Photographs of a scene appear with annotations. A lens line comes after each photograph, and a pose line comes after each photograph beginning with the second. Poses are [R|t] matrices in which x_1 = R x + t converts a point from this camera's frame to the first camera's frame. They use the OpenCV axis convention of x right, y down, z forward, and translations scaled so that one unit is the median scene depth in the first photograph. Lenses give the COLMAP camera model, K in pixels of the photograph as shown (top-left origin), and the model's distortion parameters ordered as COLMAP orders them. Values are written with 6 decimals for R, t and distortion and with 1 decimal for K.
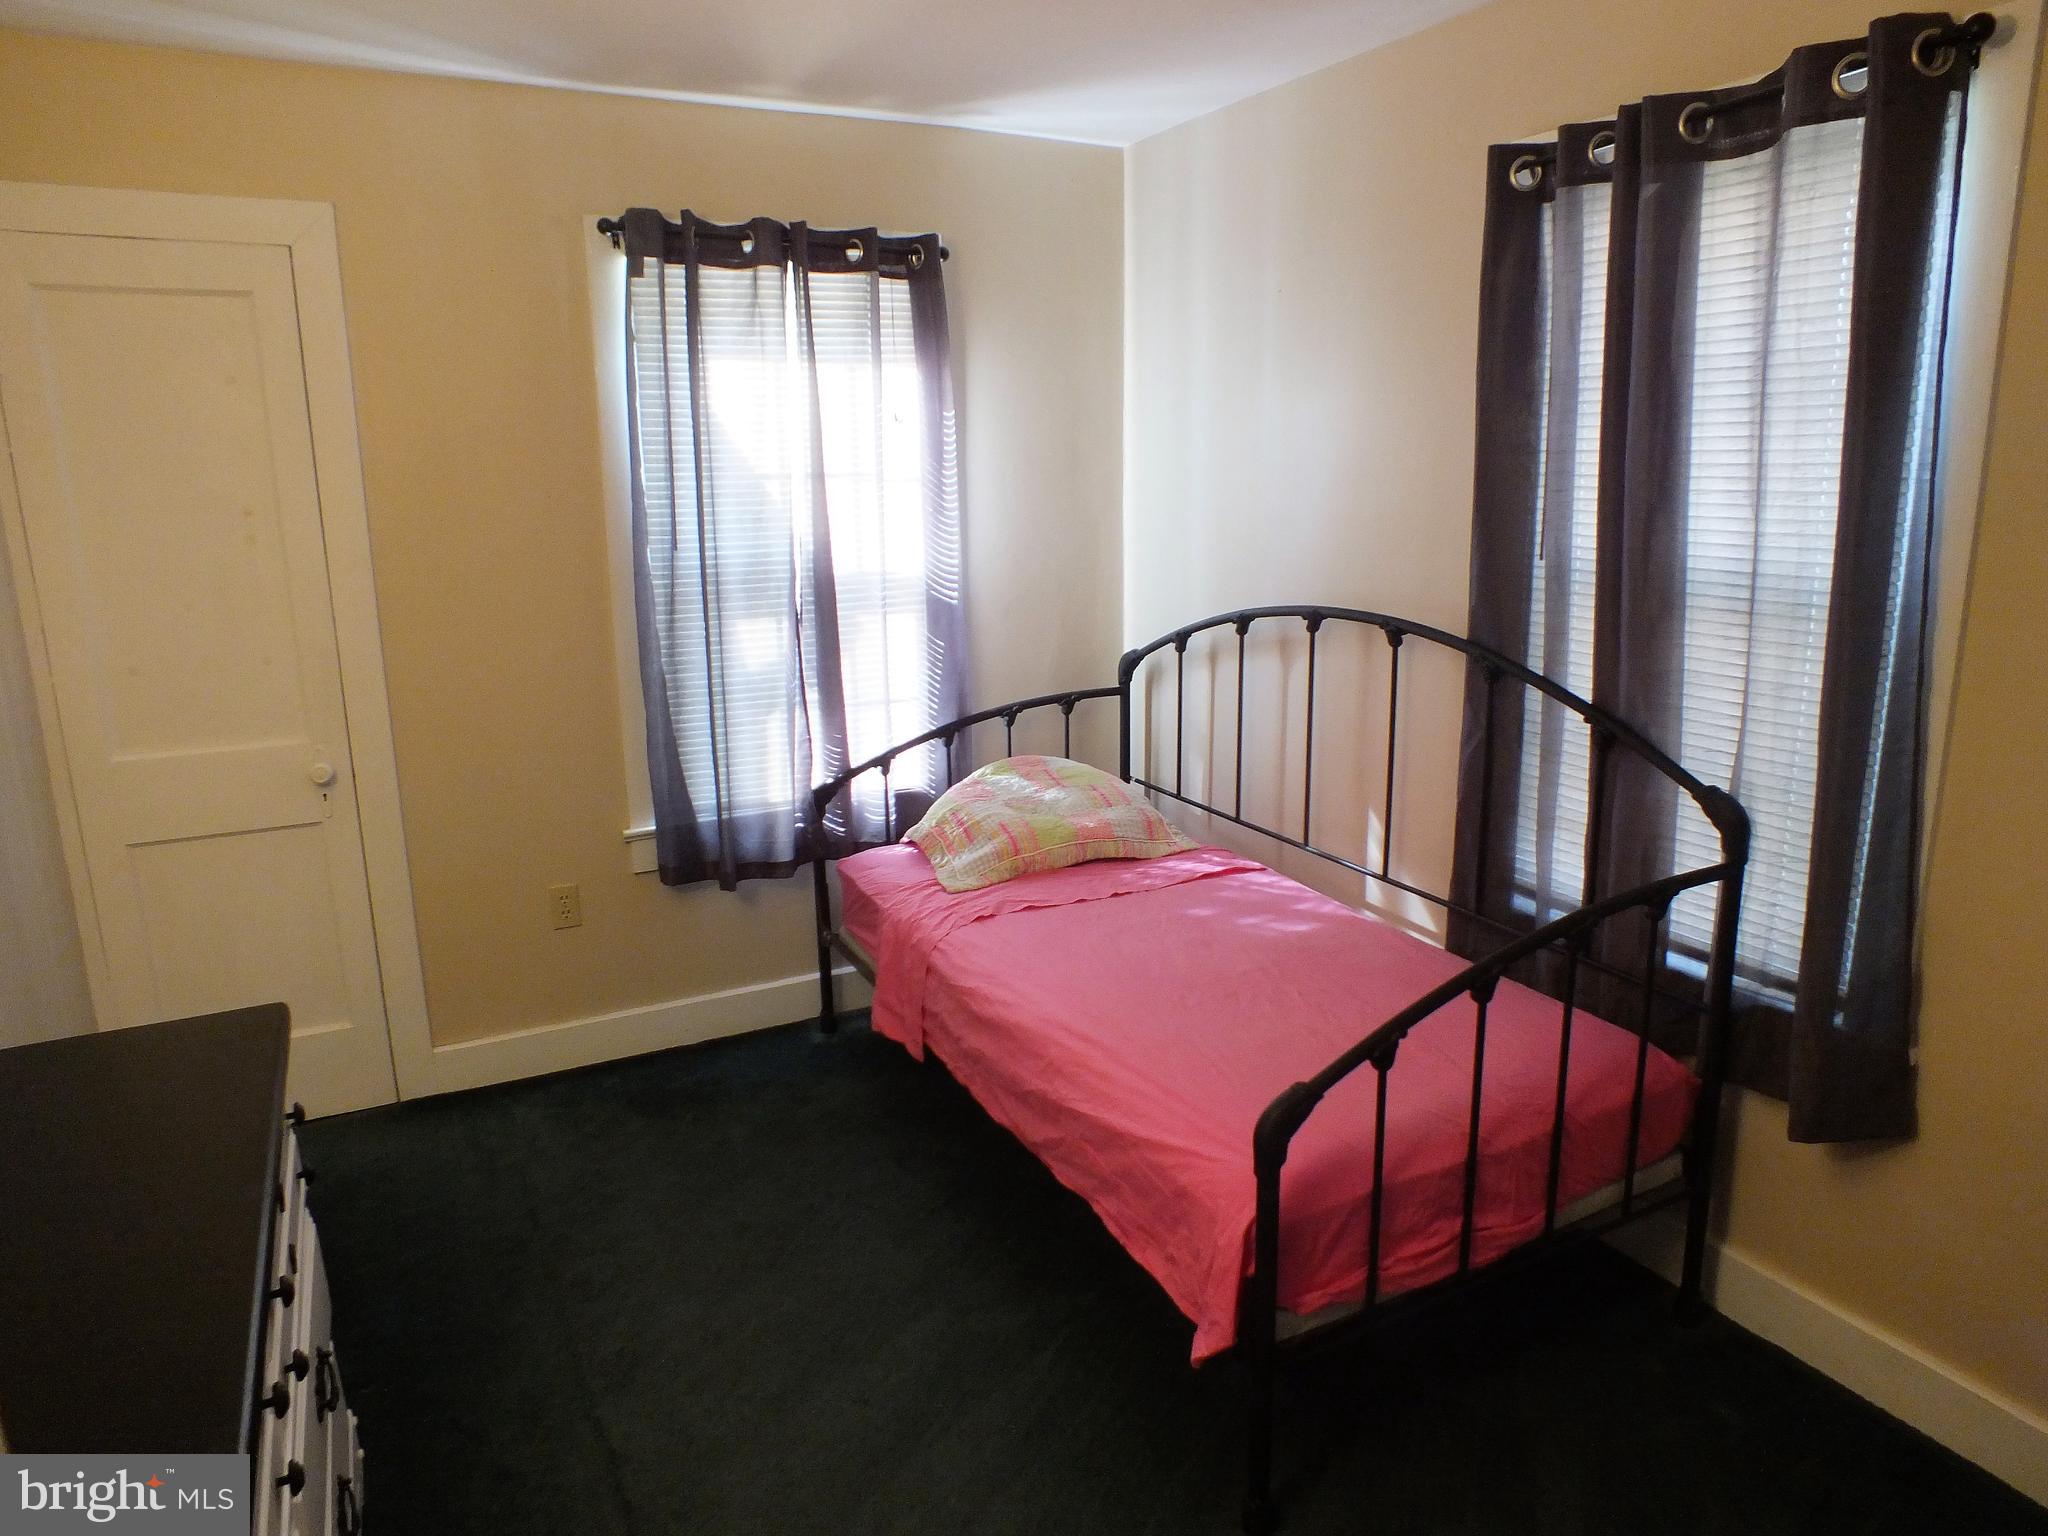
lens RADIAL K [[1340.8, 0, 1044.2], [0, 1340.8, 770.1], [0, 0, 1]] dist [-0.021793, 0.005292]
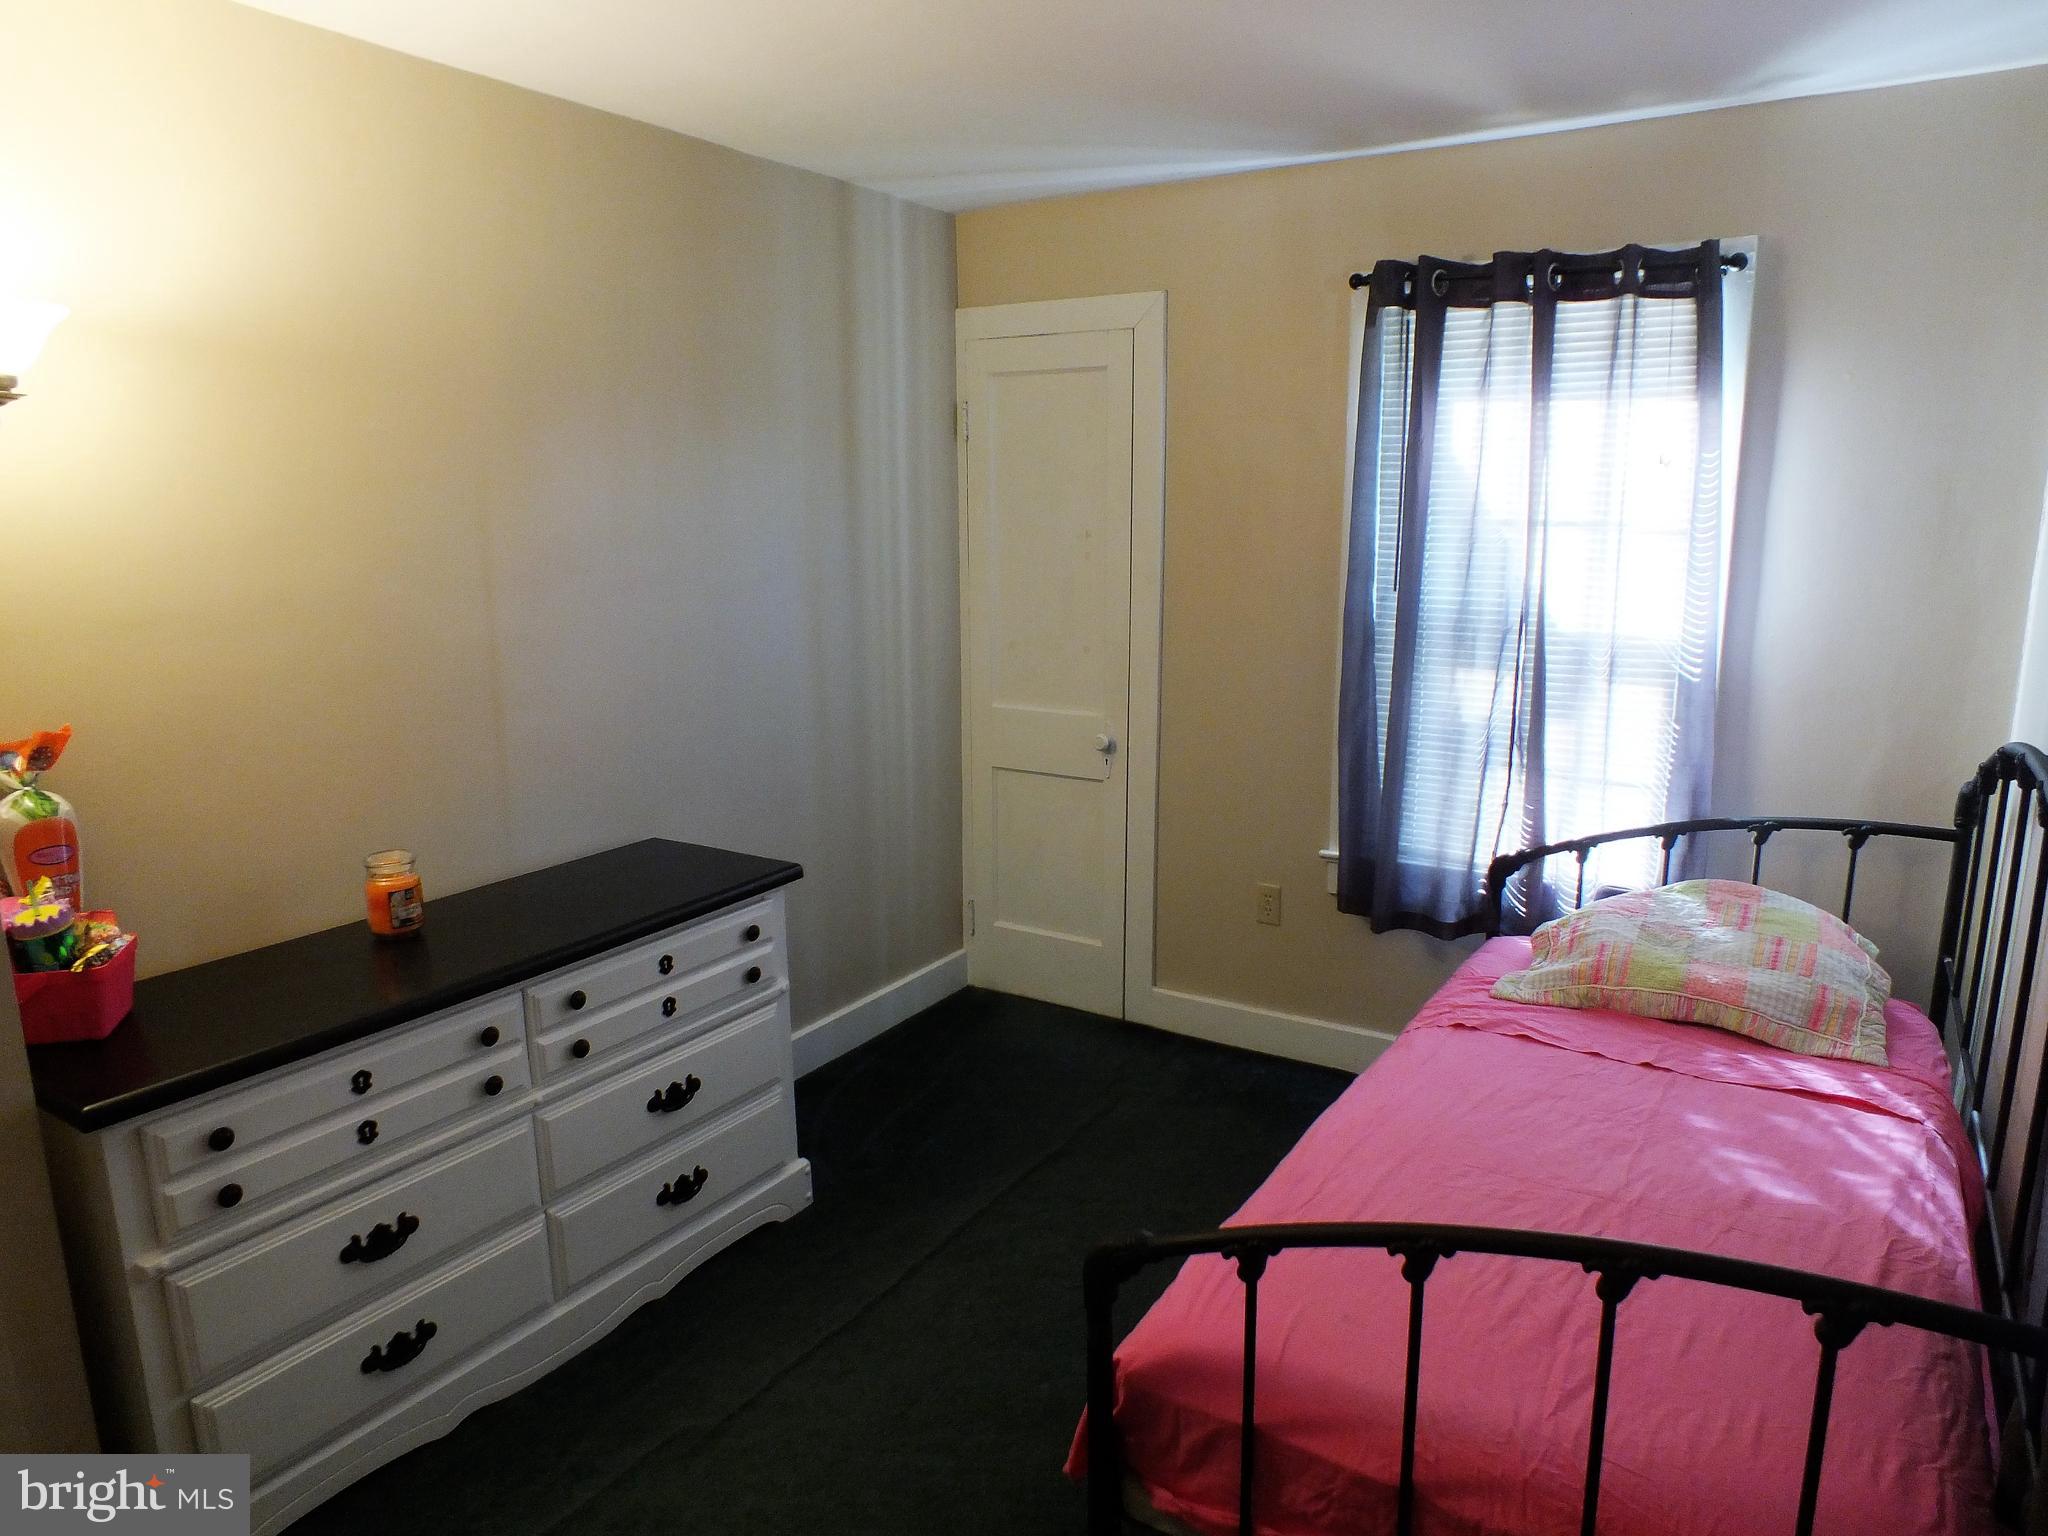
lens RADIAL K [[1340.8, 0, 1043.3], [0, 1340.8, 765.3], [0, 0, 1]] dist [-0.021793, 0.005292]
pose [[0.515614, 0.182096, -0.837247, 0.457684], [-0.204134, 0.975126, 0.086369, -0.067815], [0.832149, 0.126377, 0.539961, 0.245968]]
